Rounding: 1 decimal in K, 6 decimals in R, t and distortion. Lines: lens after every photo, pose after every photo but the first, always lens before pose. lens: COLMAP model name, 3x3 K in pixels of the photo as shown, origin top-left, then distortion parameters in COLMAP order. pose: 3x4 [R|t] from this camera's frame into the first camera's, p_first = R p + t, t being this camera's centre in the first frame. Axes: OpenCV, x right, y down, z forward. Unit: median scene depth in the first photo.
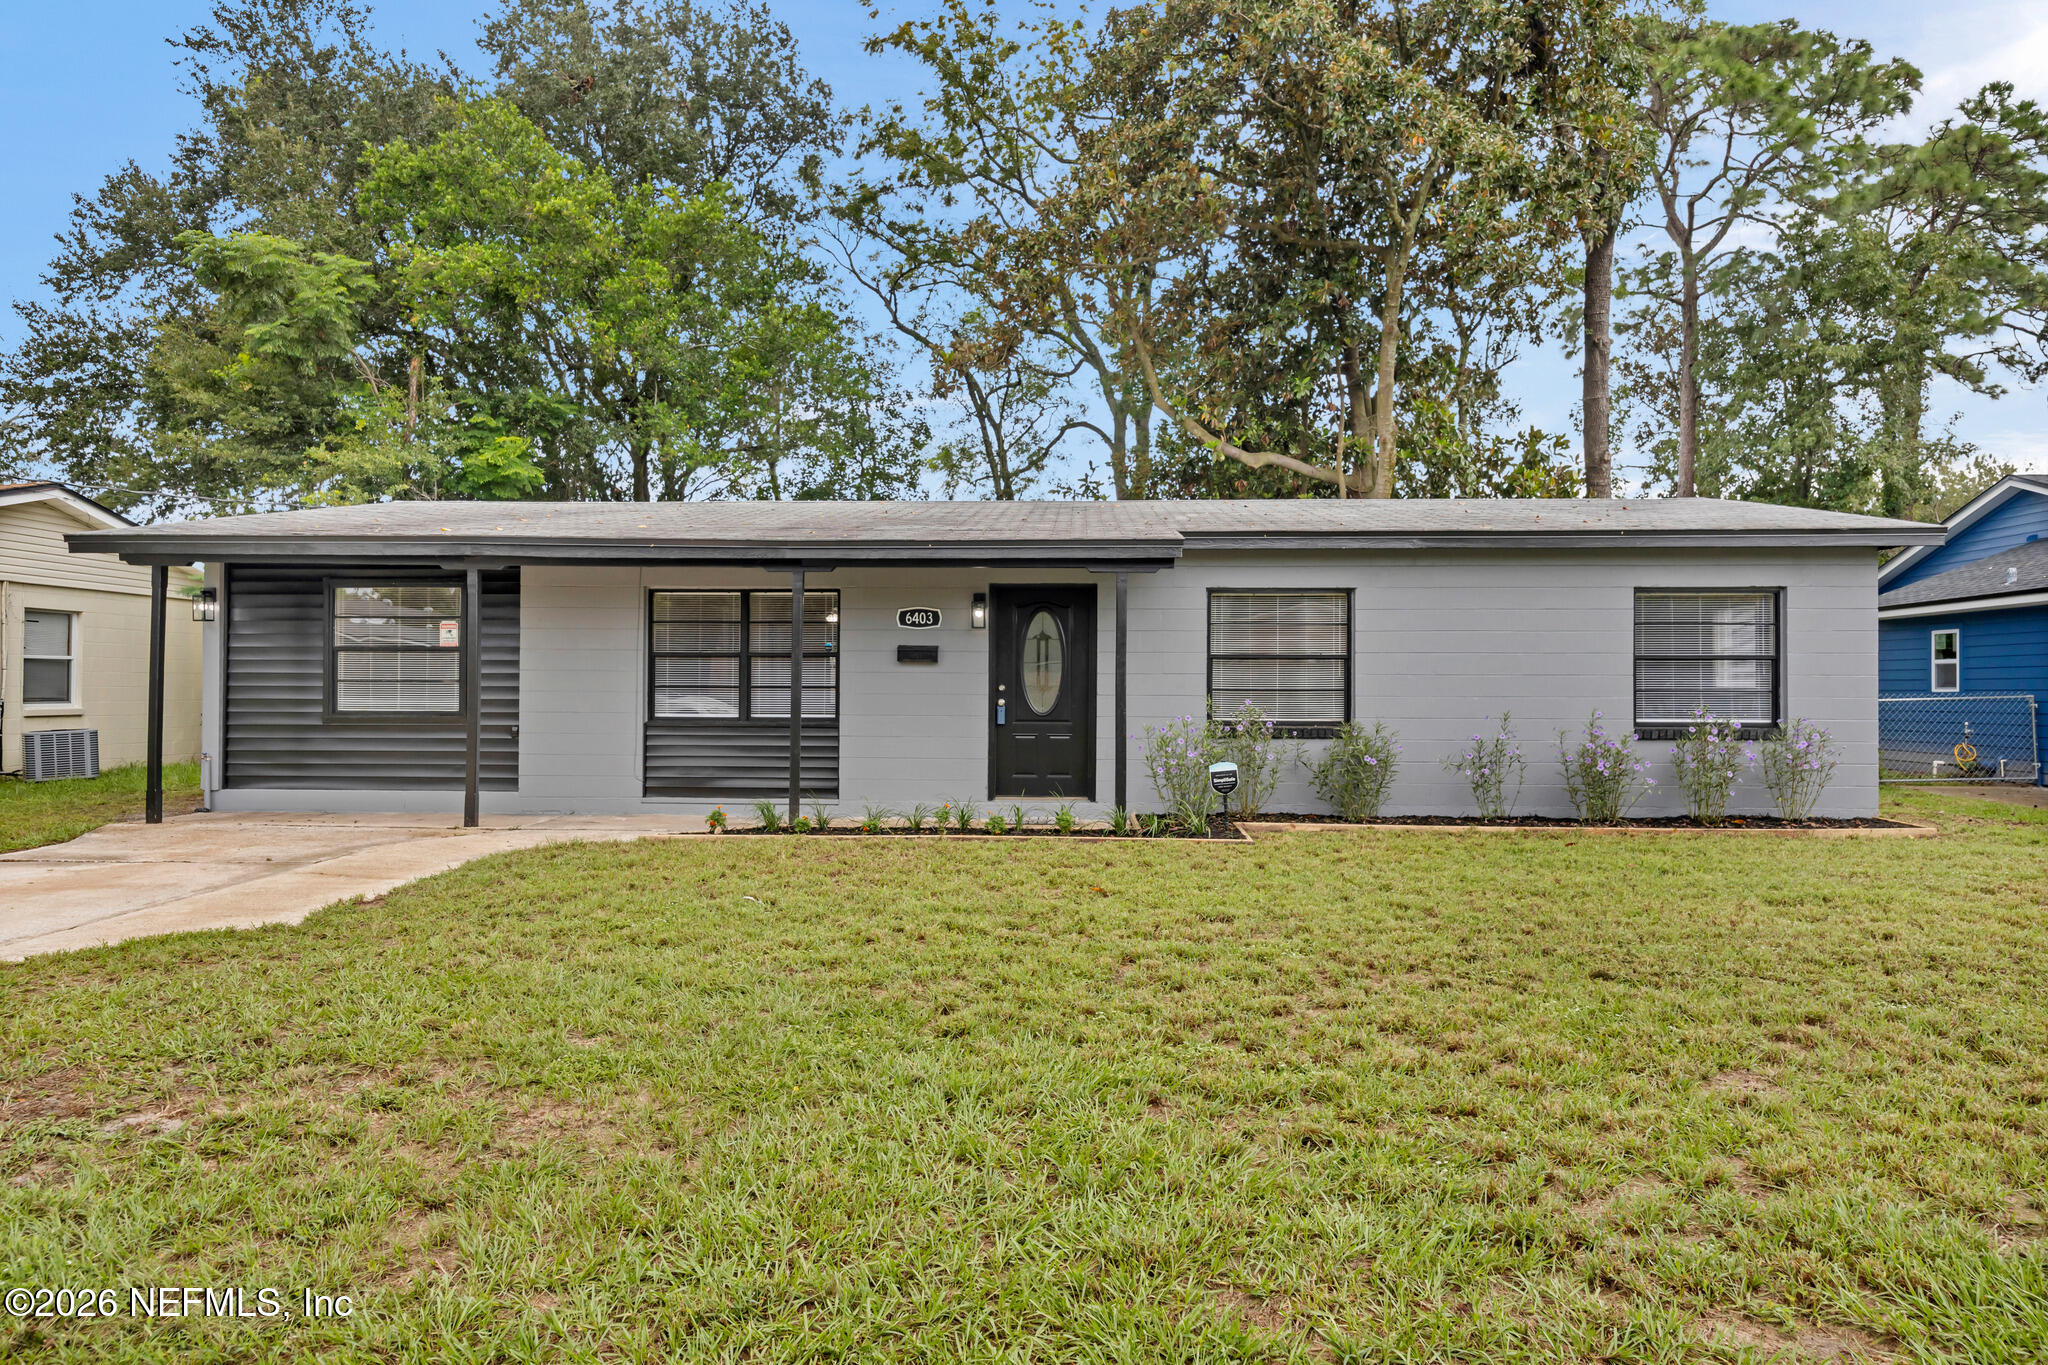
lens RADIAL K [[1285.1, 0, 1029.6], [0, 1285.1, 683.7], [0, 0, 1]] dist [-0.003846, 0.001064]
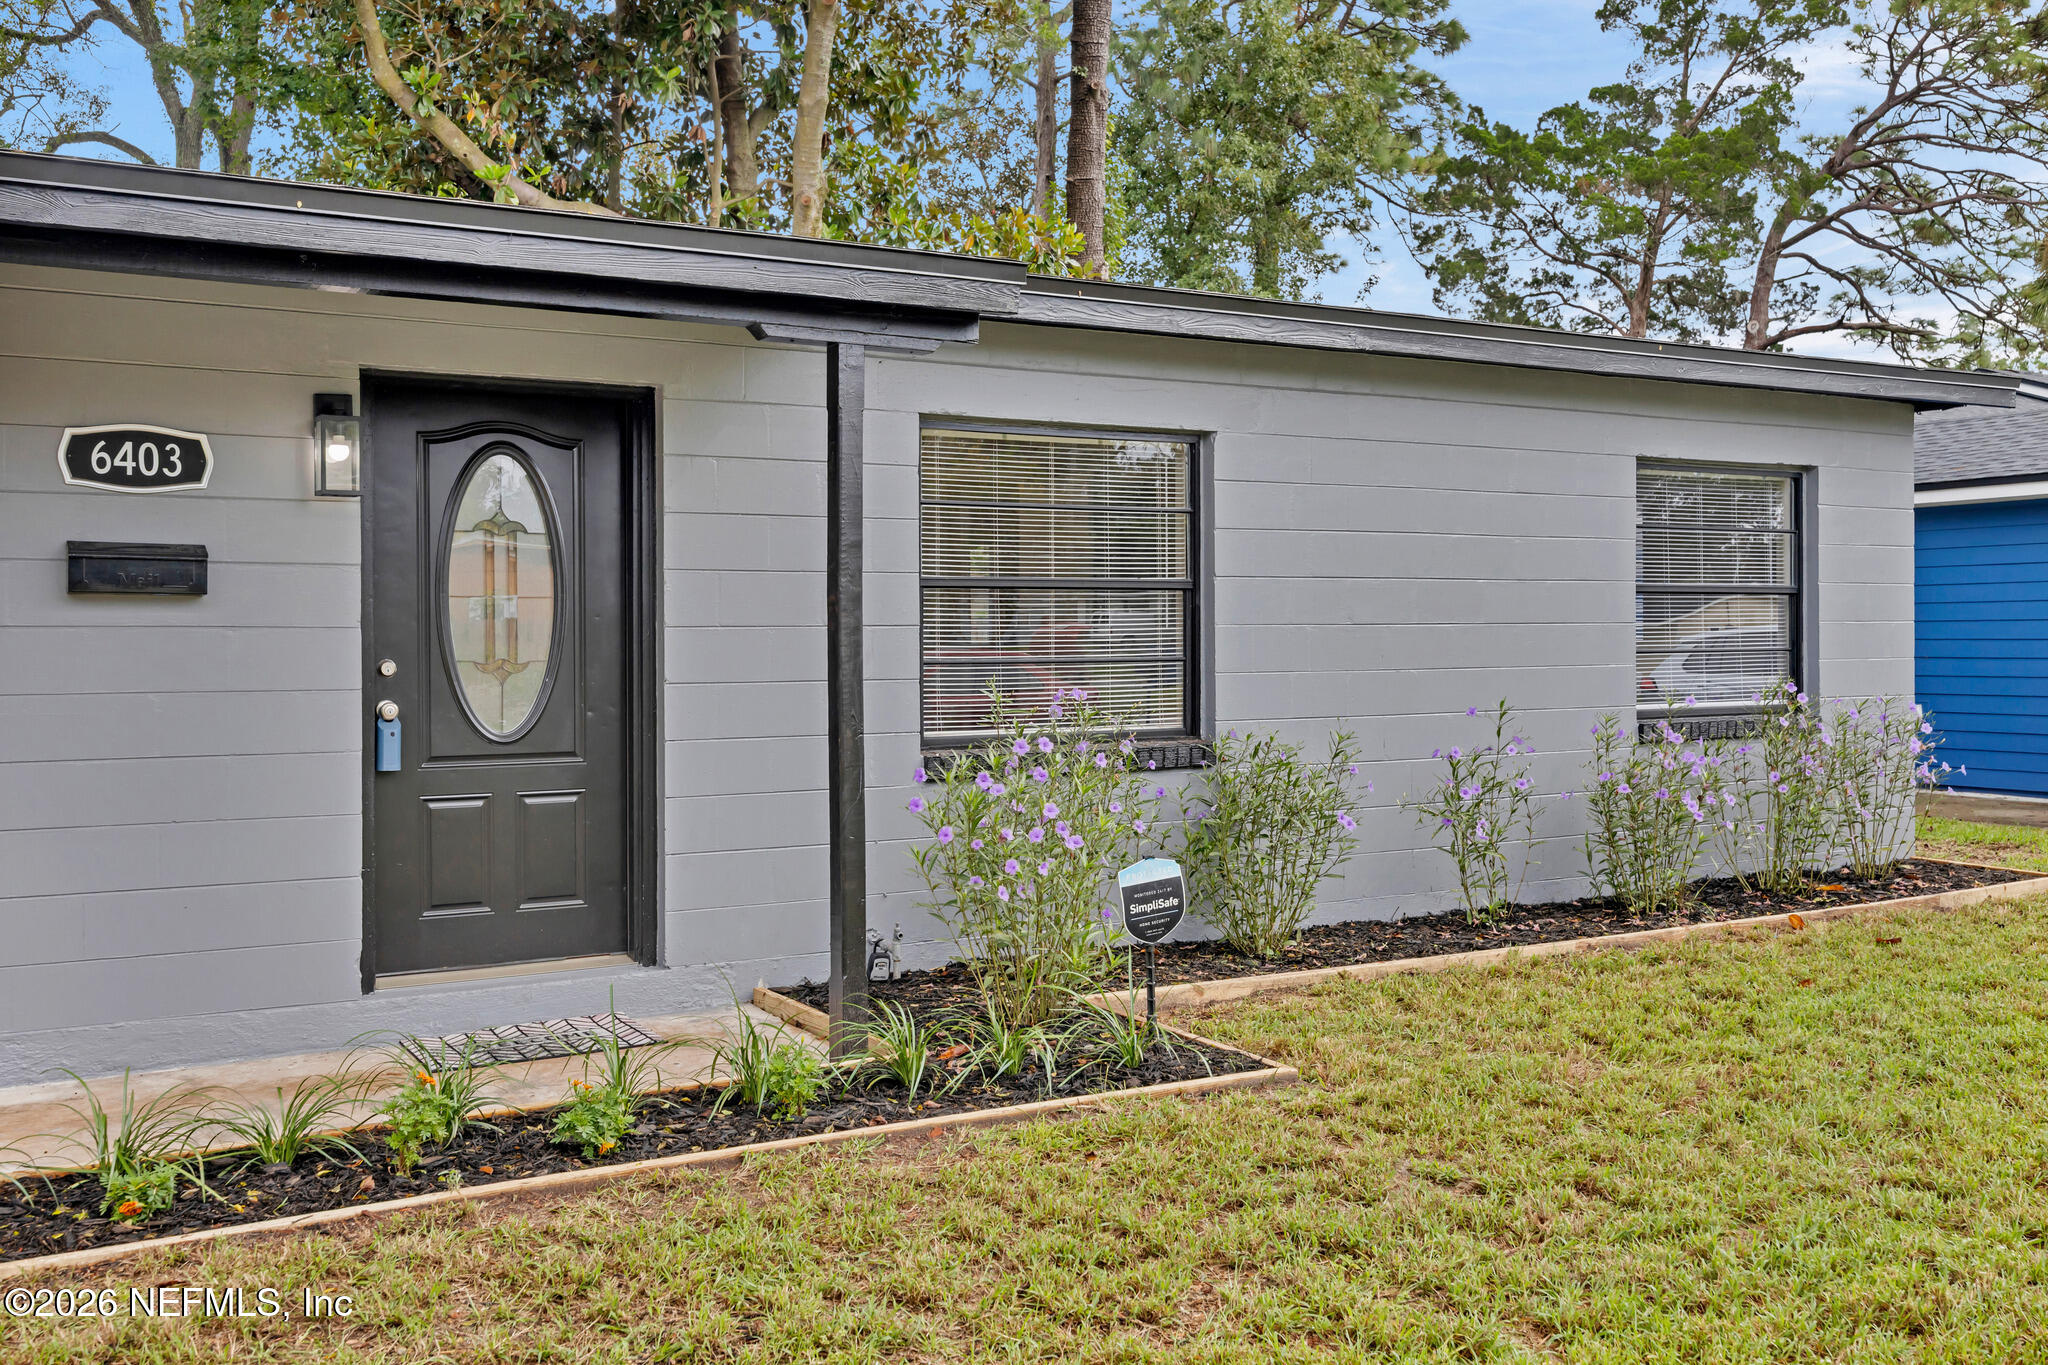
lens RADIAL K [[1844.2, 0, 1034.3], [0, 1844.2, 676.0], [0, 0, 1]] dist [-0.002784, 0.017078]
pose [[0.840255, -0.022315, 0.541732, -0.148608], [0.008963, 0.999588, 0.027273, -0.007067], [-0.542117, -0.018061, 0.840109, 0.485804]]
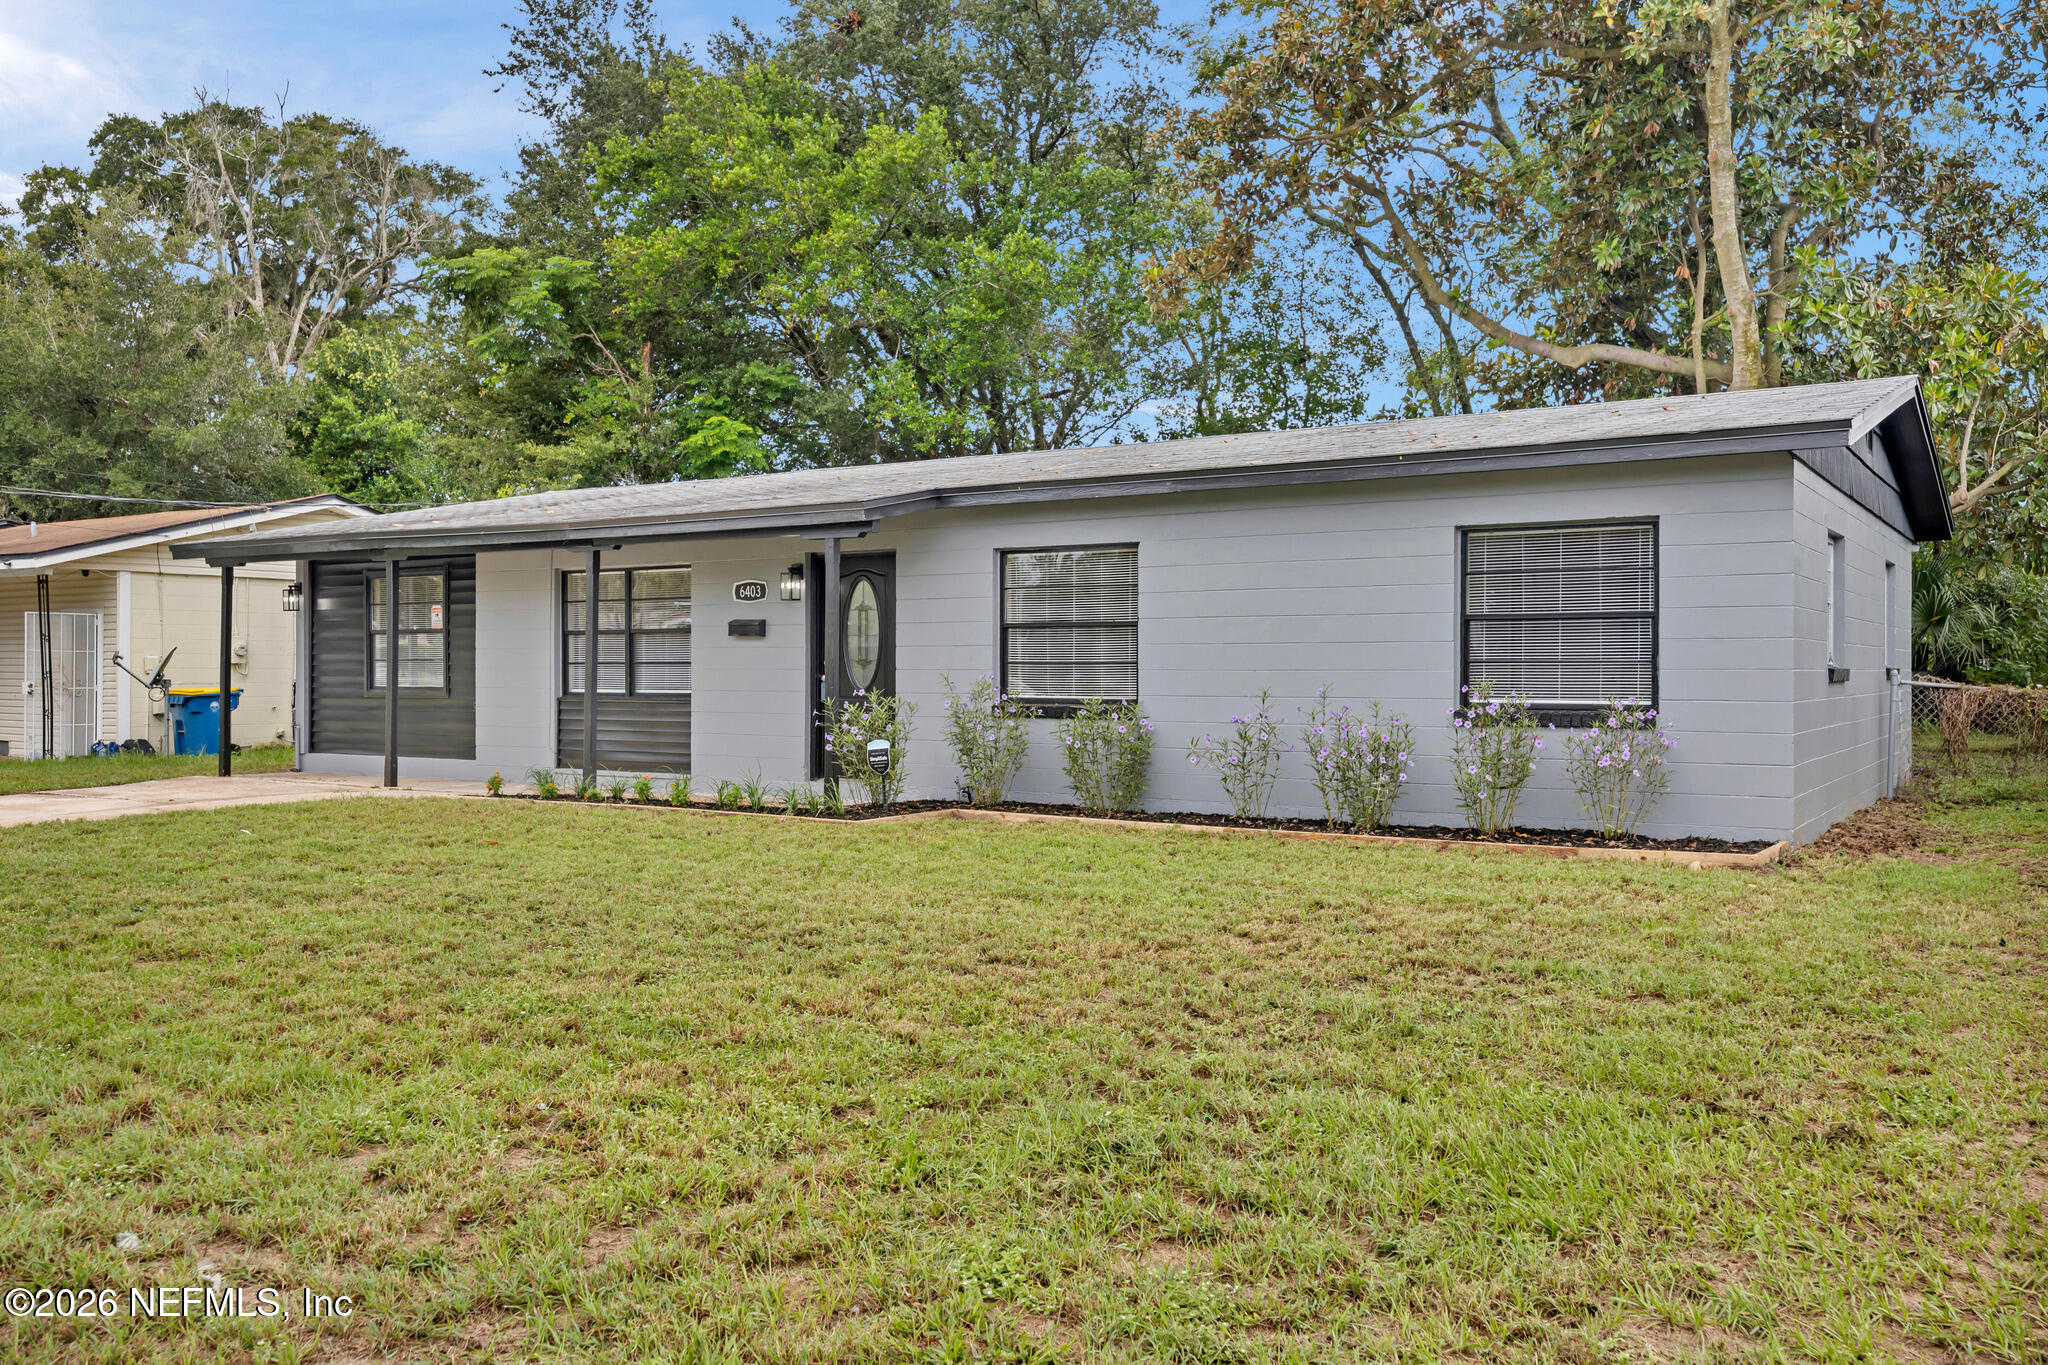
lens RADIAL K [[1685.2, 0, 1019.4], [0, 1685.2, 667.7], [0, 0, 1]] dist [0.015134, 0.004020]
pose [[0.857021, -0.004599, -0.515260, 0.749461], [0.006026, 0.999981, 0.001097, 0.006660], [0.515246, -0.004045, 0.857033, 0.005632]]
